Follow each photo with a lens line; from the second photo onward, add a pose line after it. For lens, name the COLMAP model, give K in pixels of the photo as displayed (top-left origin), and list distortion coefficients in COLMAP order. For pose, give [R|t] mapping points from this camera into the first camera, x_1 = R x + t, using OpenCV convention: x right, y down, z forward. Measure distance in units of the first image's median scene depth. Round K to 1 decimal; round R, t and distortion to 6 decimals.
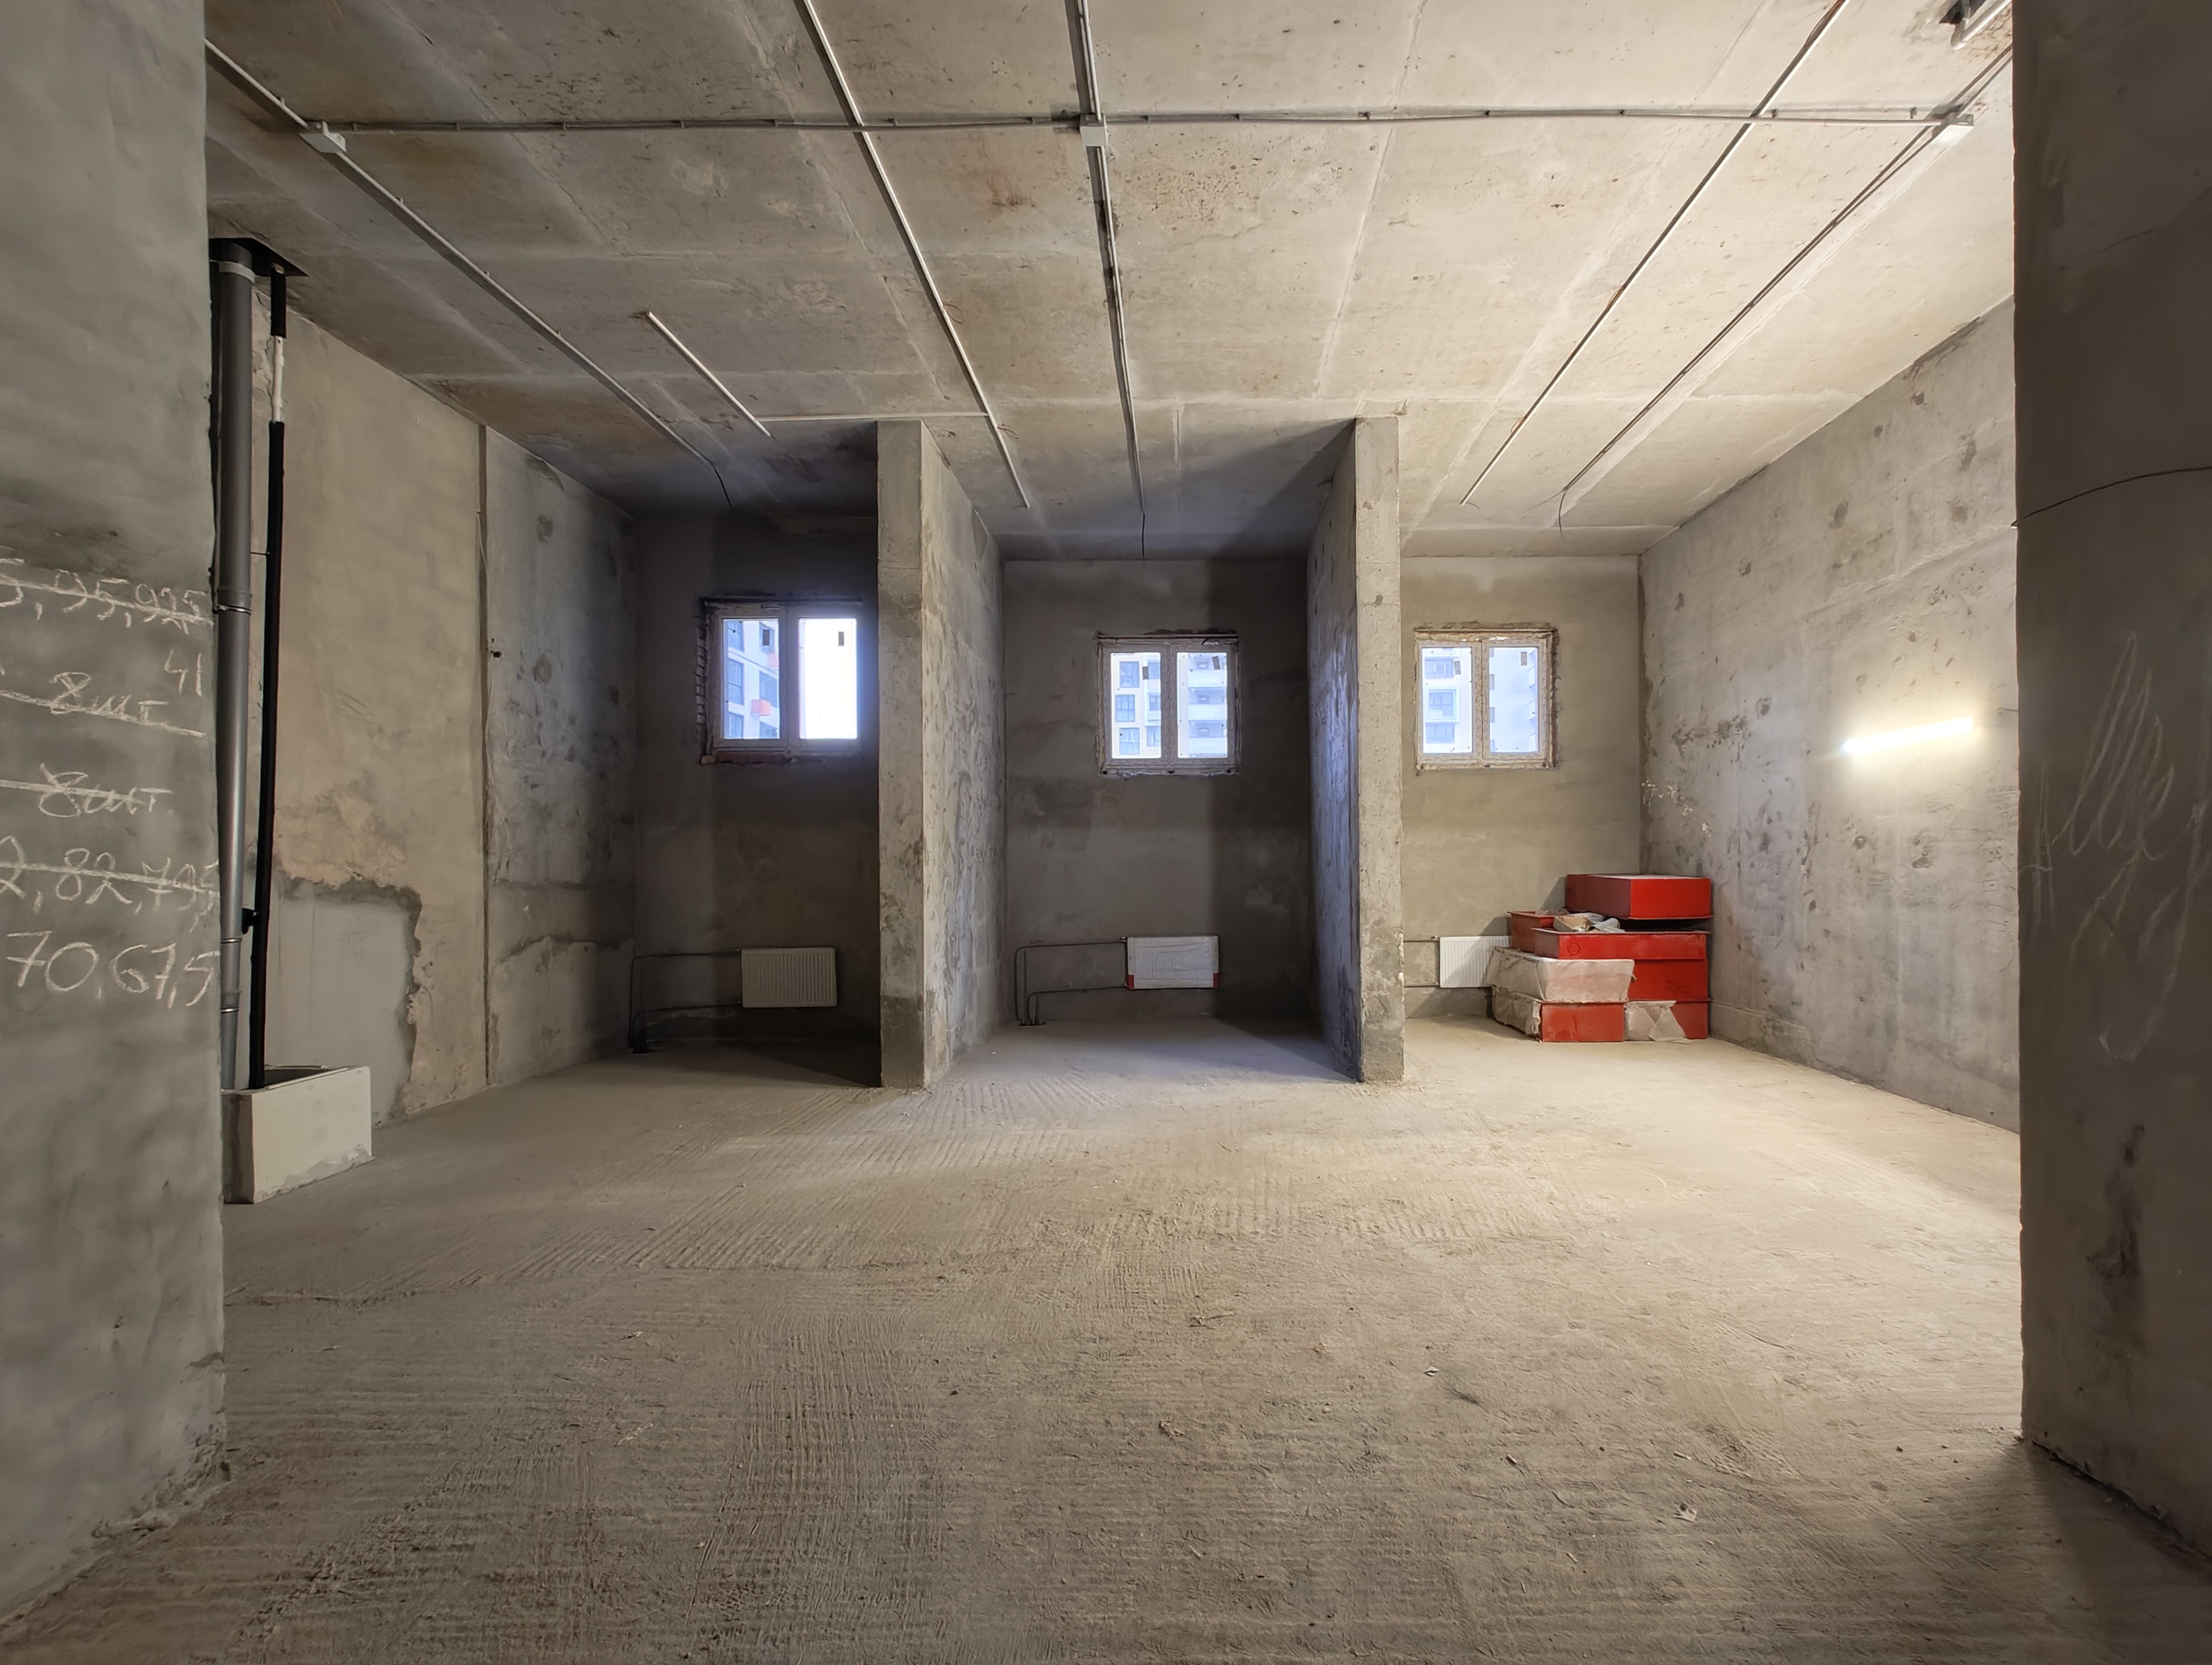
lens RADIAL K [[959.8, 0, 1200.4], [0, 959.8, 877.6], [0, 0, 1]] dist [-0.001068, -0.000046]
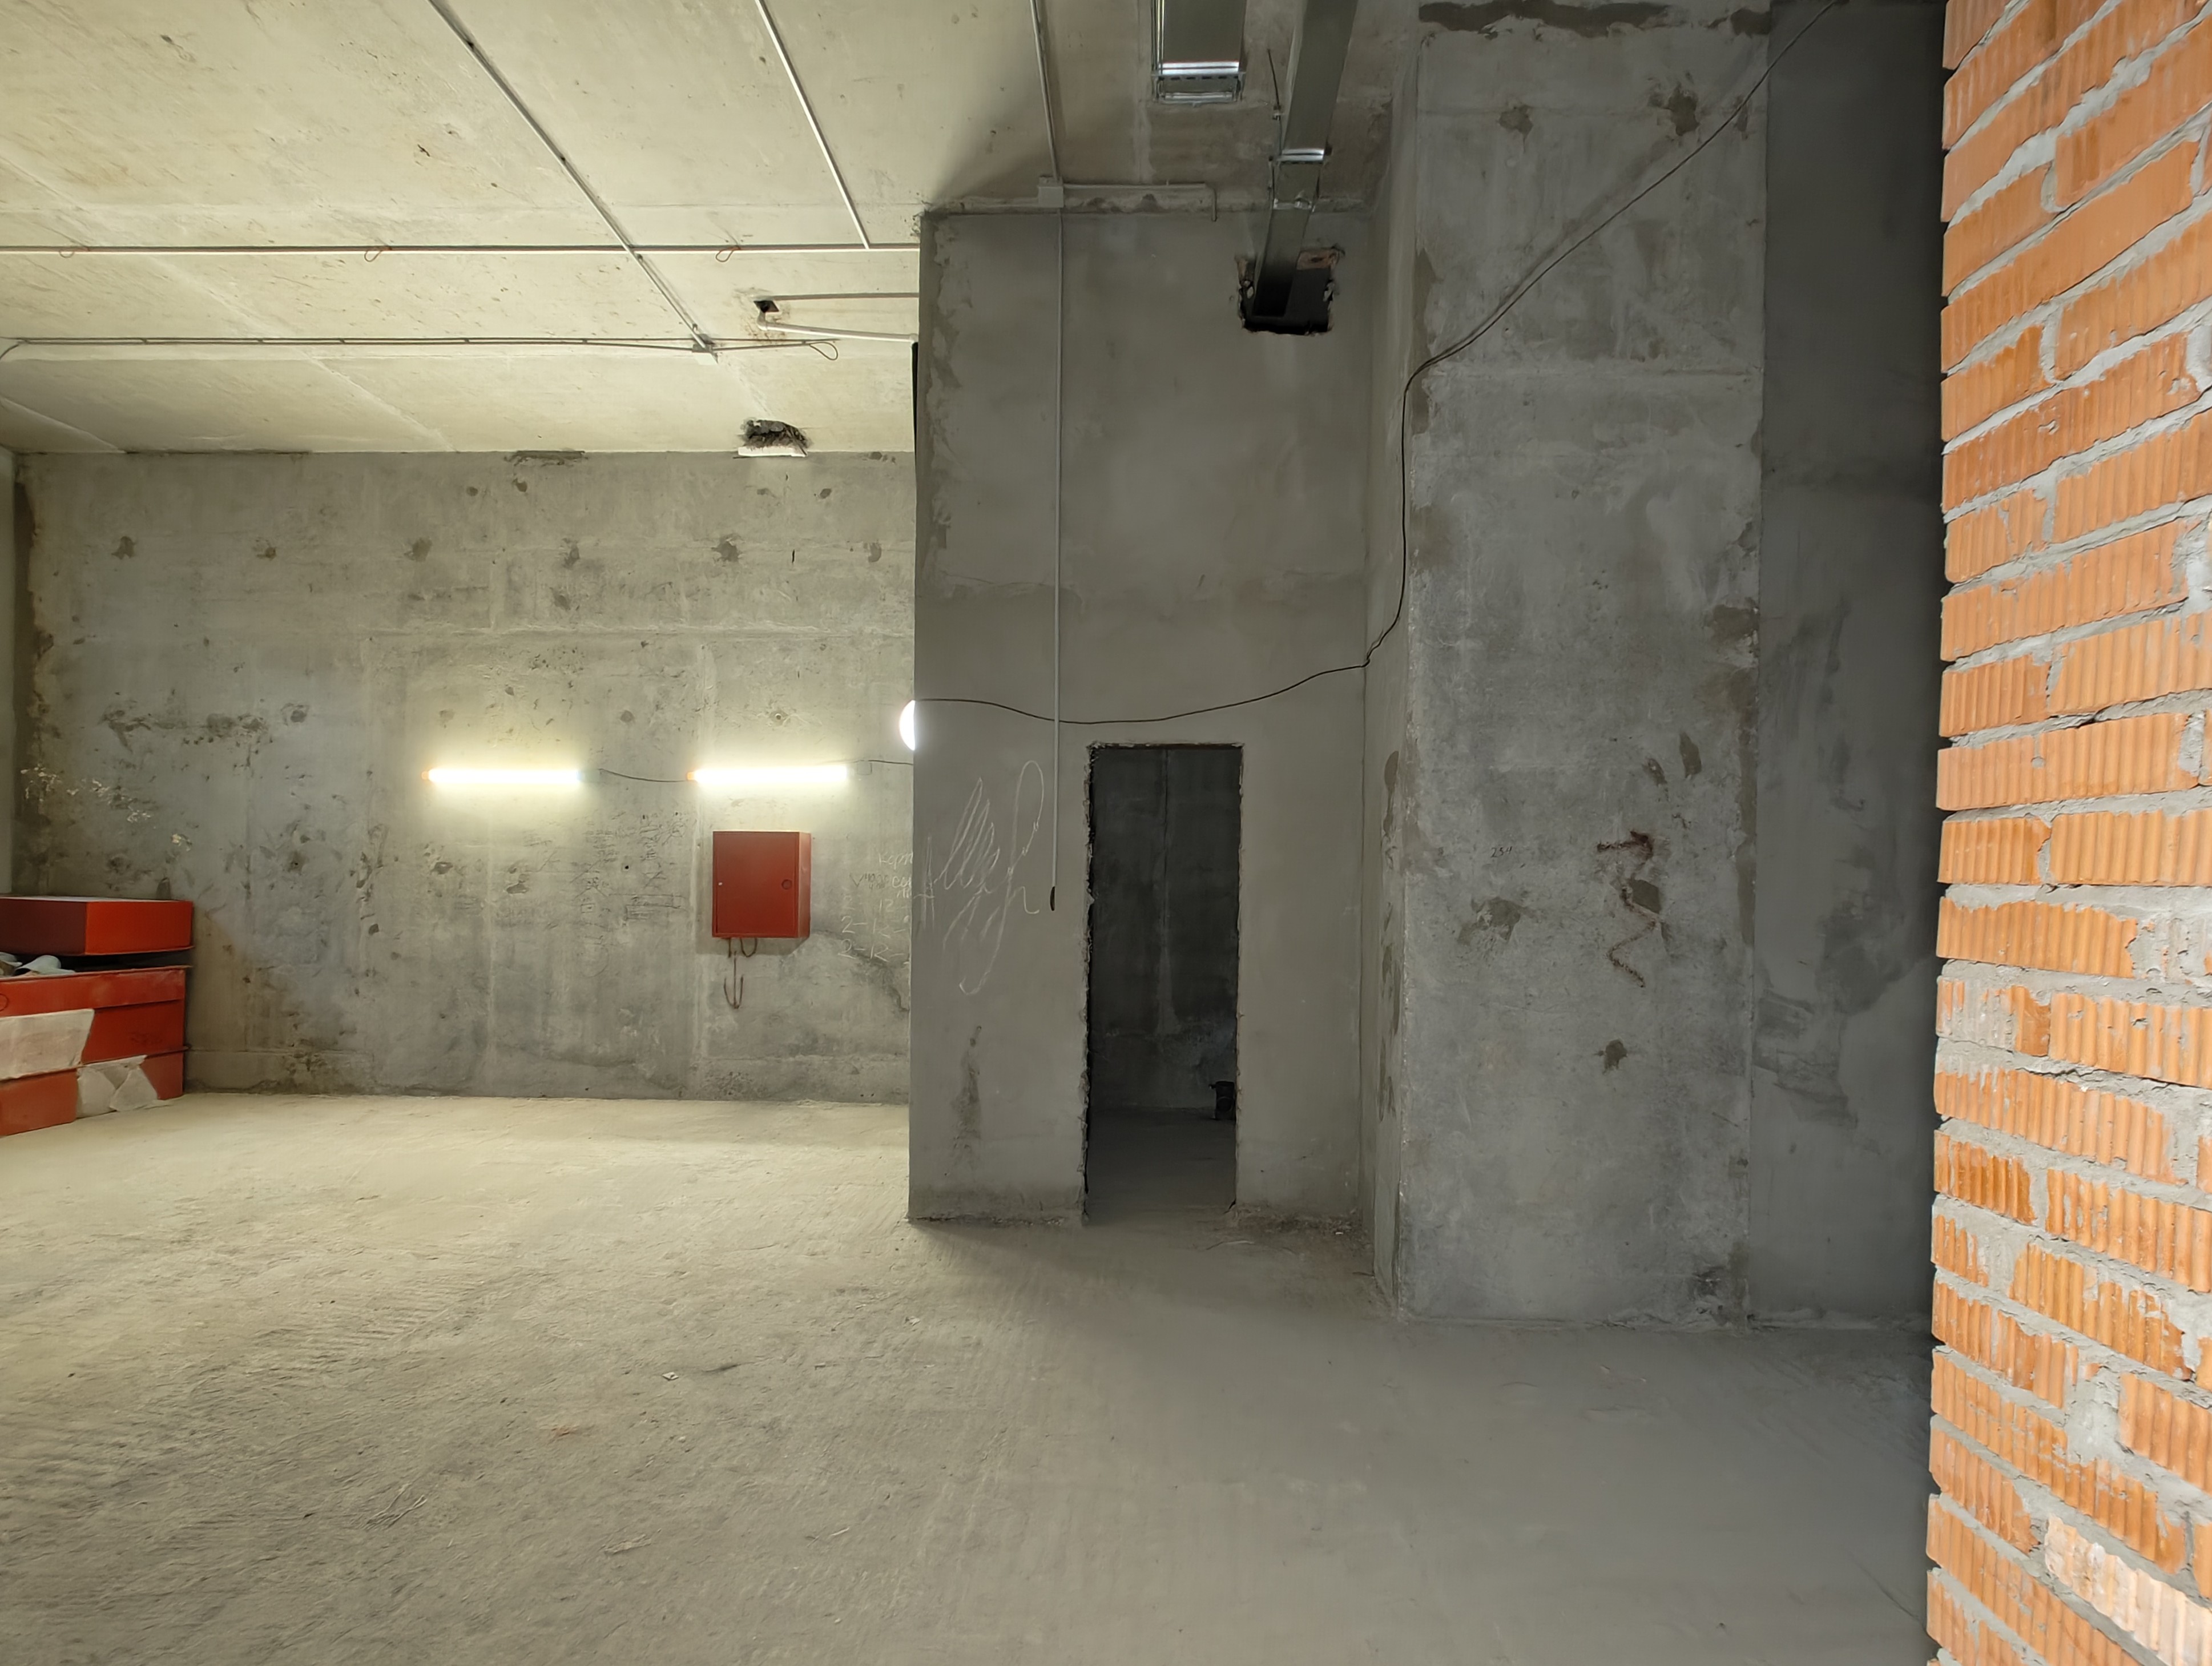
lens RADIAL K [[963.5, 0, 1113.5], [0, 963.5, 909.9], [0, 0, 1]] dist [0.000278, -0.000001]
pose [[0.046193, -0.003102, 0.998928, -0.340135], [-0.003731, 0.999988, 0.003278, 0.003205], [-0.998926, -0.003878, 0.046180, 0.211004]]
